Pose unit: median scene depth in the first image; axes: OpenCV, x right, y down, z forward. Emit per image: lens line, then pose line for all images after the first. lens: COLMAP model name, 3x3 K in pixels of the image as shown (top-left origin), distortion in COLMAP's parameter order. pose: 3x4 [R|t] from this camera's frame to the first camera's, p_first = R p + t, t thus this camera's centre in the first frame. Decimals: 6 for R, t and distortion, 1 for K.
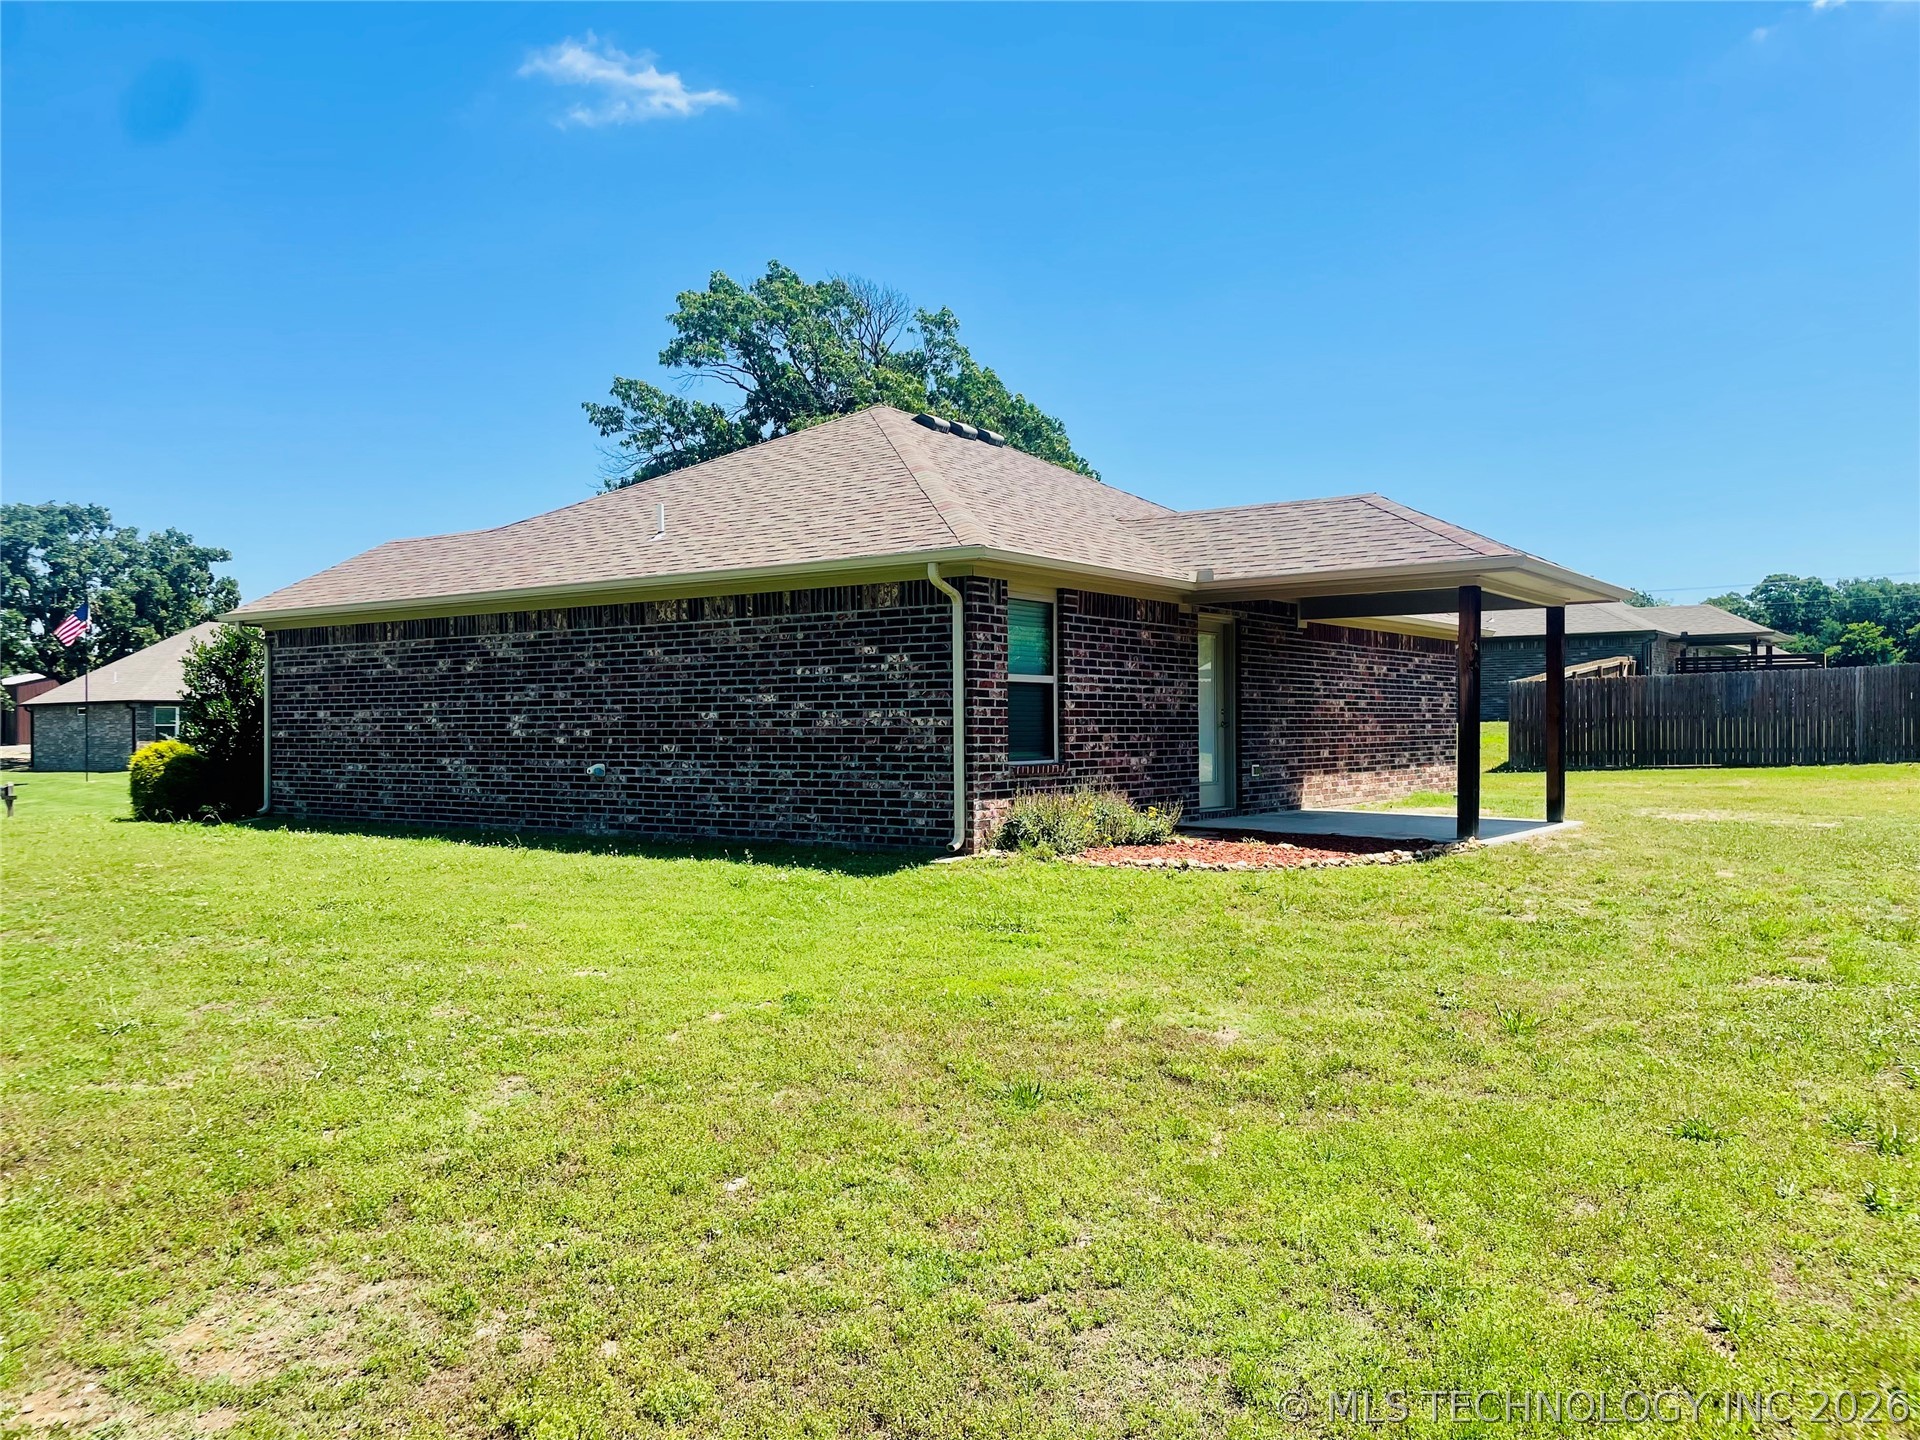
lens RADIAL K [[1456.5, 0, 957.2], [0, 1456.5, 735.5], [0, 0, 1]] dist [0.073716, -0.014188]
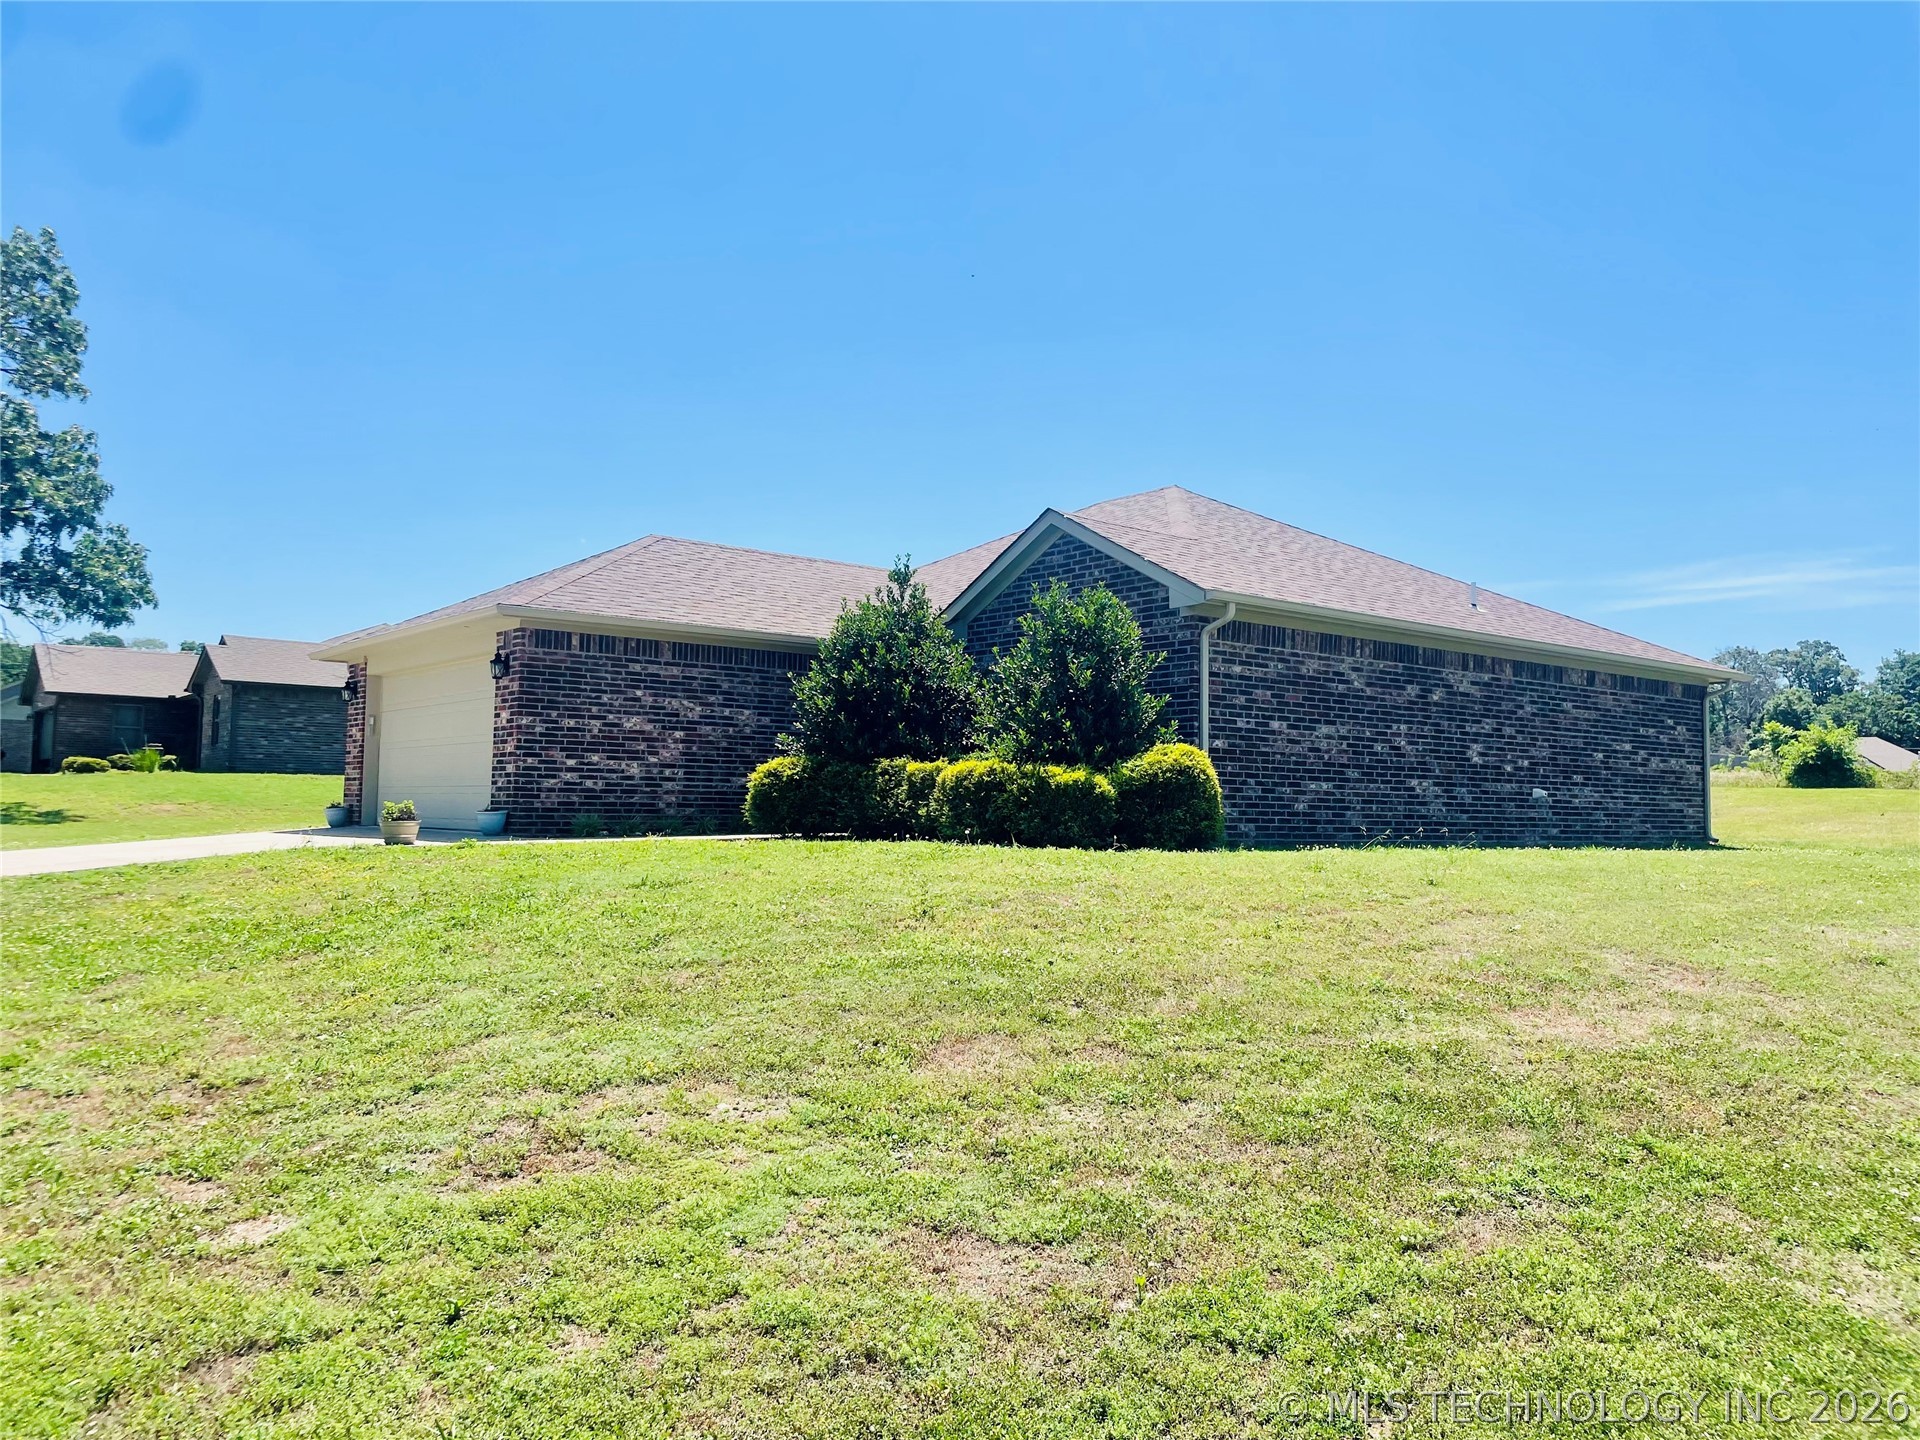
lens RADIAL K [[1456.5, 0, 956.9], [0, 1456.5, 711.4], [0, 0, 1]] dist [0.073716, -0.014188]
pose [[0.255212, 0.072075, 0.964195, -1.385839], [-0.017692, 0.997399, -0.069874, 0.043885], [-0.966723, 0.000775, 0.255823, 1.006789]]
